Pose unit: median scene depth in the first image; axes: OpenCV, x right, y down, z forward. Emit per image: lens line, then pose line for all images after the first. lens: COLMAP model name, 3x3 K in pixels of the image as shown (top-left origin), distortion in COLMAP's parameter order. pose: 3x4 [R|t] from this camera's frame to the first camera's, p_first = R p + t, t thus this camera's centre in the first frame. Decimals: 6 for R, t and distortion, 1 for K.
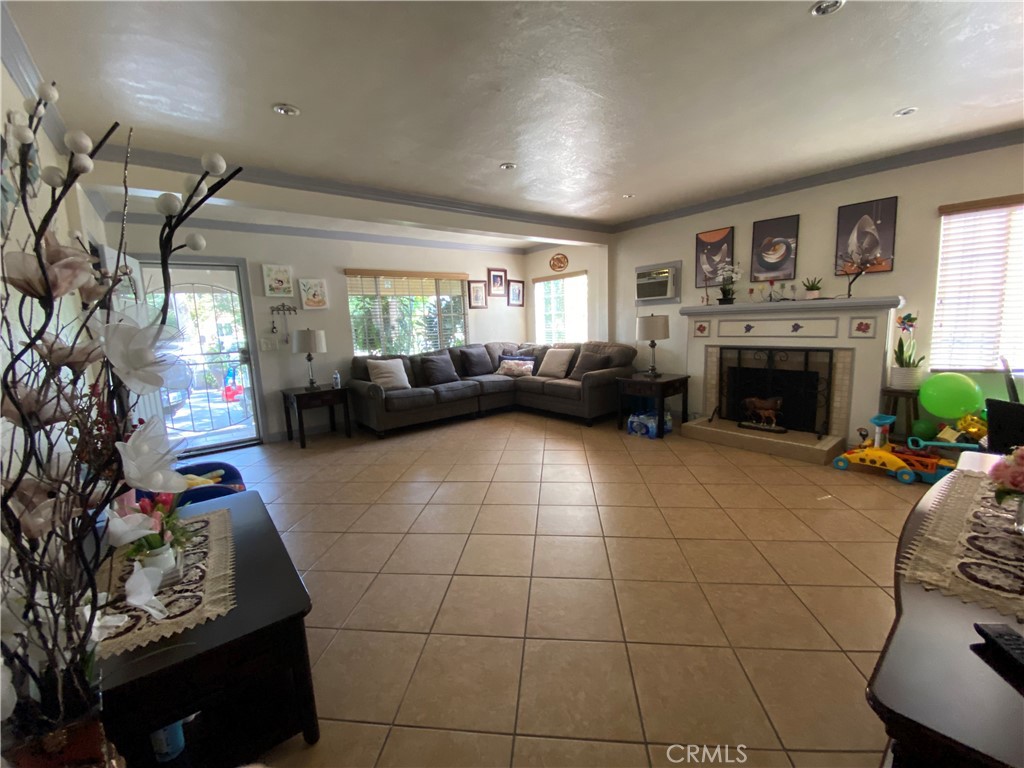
lens RADIAL K [[415.6, 0, 509.2], [0, 415.6, 380.8], [0, 0, 1]] dist [0.019838, -0.019238]
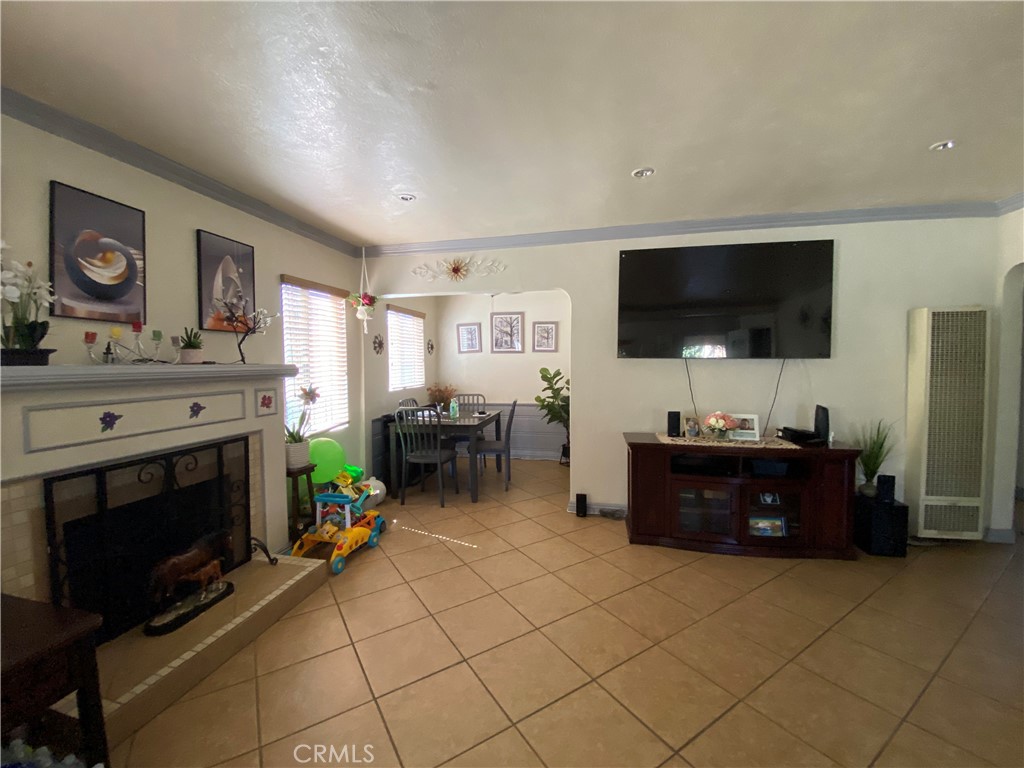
lens RADIAL K [[415.6, 0, 510.3], [0, 415.6, 381.6], [0, 0, 1]] dist [0.019838, -0.019238]
pose [[-0.636383, 0.013791, 0.771250, -0.035691], [0.145764, 0.983977, 0.102680, -0.136939], [-0.757476, 0.177764, -0.628196, 0.870343]]
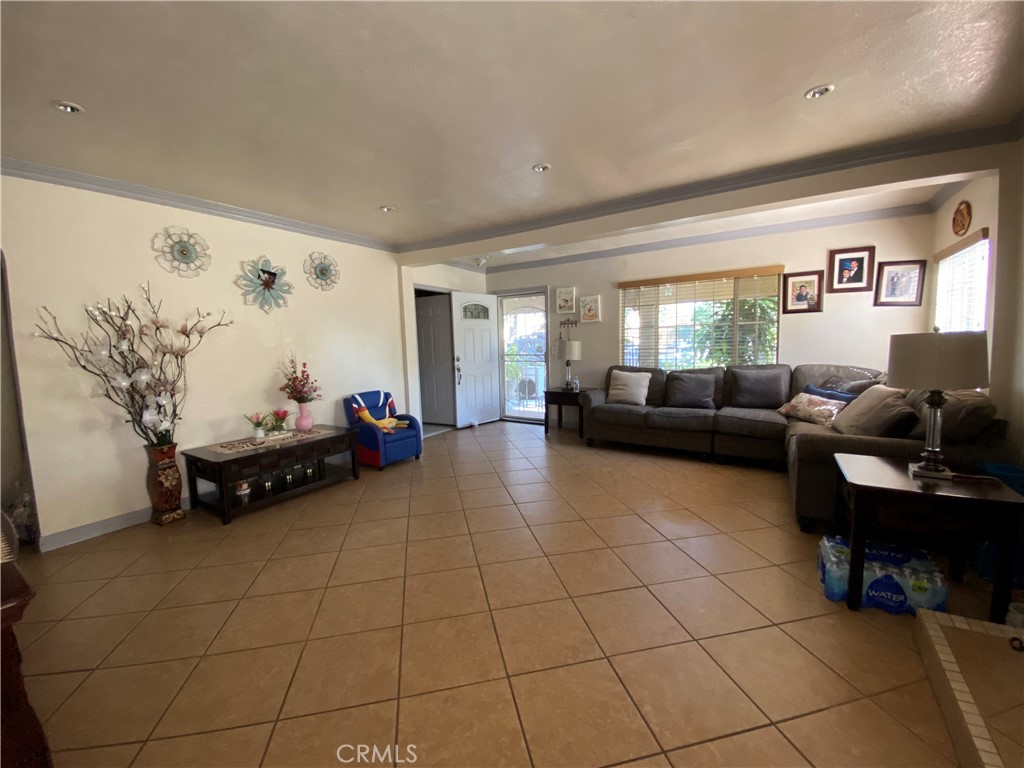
lens RADIAL K [[415.6, 0, 514.5], [0, 415.6, 379.0], [0, 0, 1]] dist [0.019838, -0.019238]
pose [[0.323685, 0.115771, -0.939056, 0.608996], [-0.123869, 0.989129, 0.079247, -0.089295], [0.938022, 0.090669, 0.334506, 0.477992]]
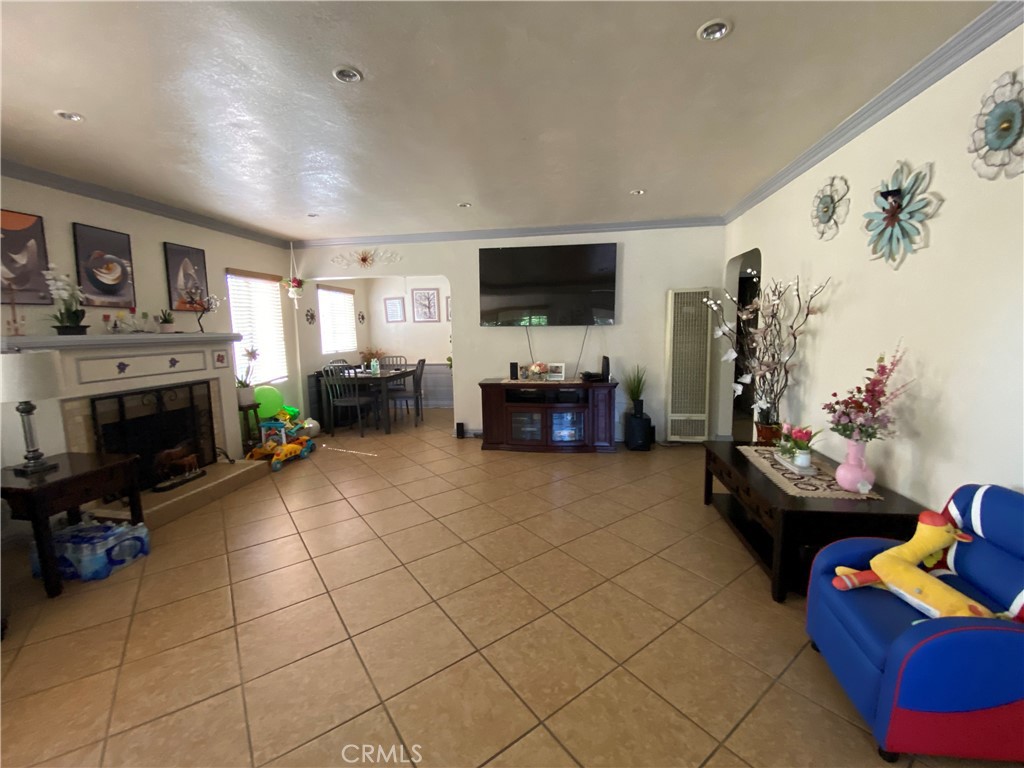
lens RADIAL K [[415.6, 0, 509.8], [0, 415.6, 381.4], [0, 0, 1]] dist [0.019838, -0.019238]
pose [[-0.684749, -0.032953, 0.728034, -0.410467], [0.153722, 0.969970, 0.188487, -0.123765], [-0.712382, 0.240981, -0.659121, 0.921536]]
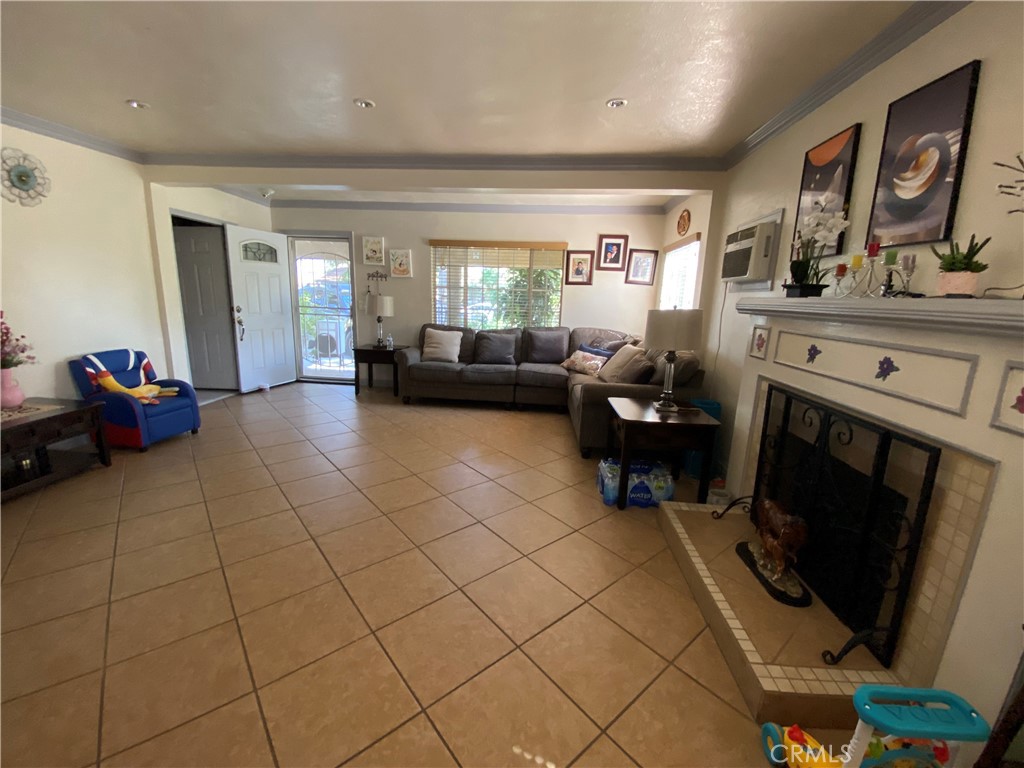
lens RADIAL K [[415.6, 0, 509.8], [0, 415.6, 379.5], [0, 0, 1]] dist [0.019838, -0.019238]
pose [[0.725920, 0.198918, -0.658386, 0.585312], [-0.161561, 0.979796, 0.117893, -0.090122], [0.668535, 0.020789, 0.743390, 0.411994]]
